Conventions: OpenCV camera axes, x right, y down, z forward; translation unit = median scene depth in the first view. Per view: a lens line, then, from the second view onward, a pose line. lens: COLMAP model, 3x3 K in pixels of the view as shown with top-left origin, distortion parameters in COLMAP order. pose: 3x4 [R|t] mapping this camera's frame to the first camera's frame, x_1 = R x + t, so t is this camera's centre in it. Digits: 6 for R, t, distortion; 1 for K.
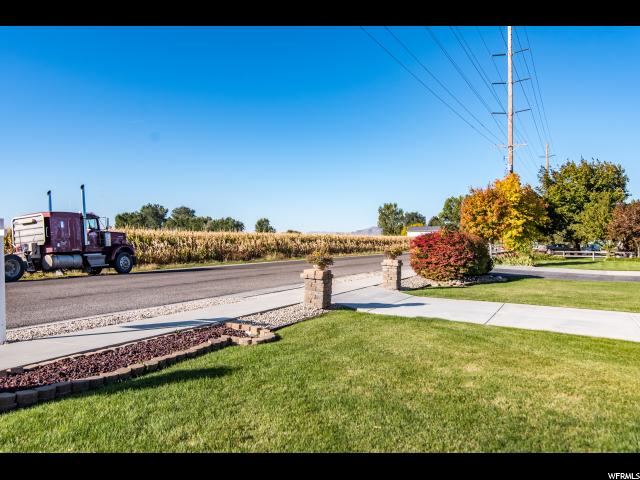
lens RADIAL K [[516.8, 0, 321.1], [0, 516.8, 240.5], [0, 0, 1]] dist [-0.012152, -0.010954]
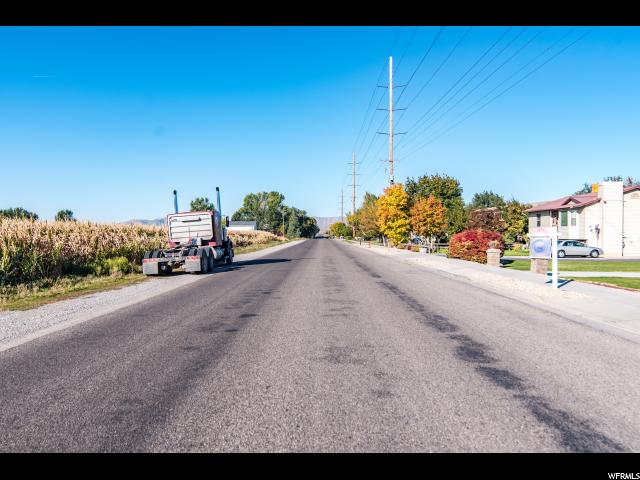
lens RADIAL K [[516.8, 0, 317.0], [0, 516.8, 239.8], [0, 0, 1]] dist [-0.012152, -0.010954]
pose [[0.902696, -0.000546, 0.430279, -0.342396], [-0.004204, 0.999940, 0.010090, -0.001443], [-0.430258, -0.010918, 0.902640, -0.064711]]
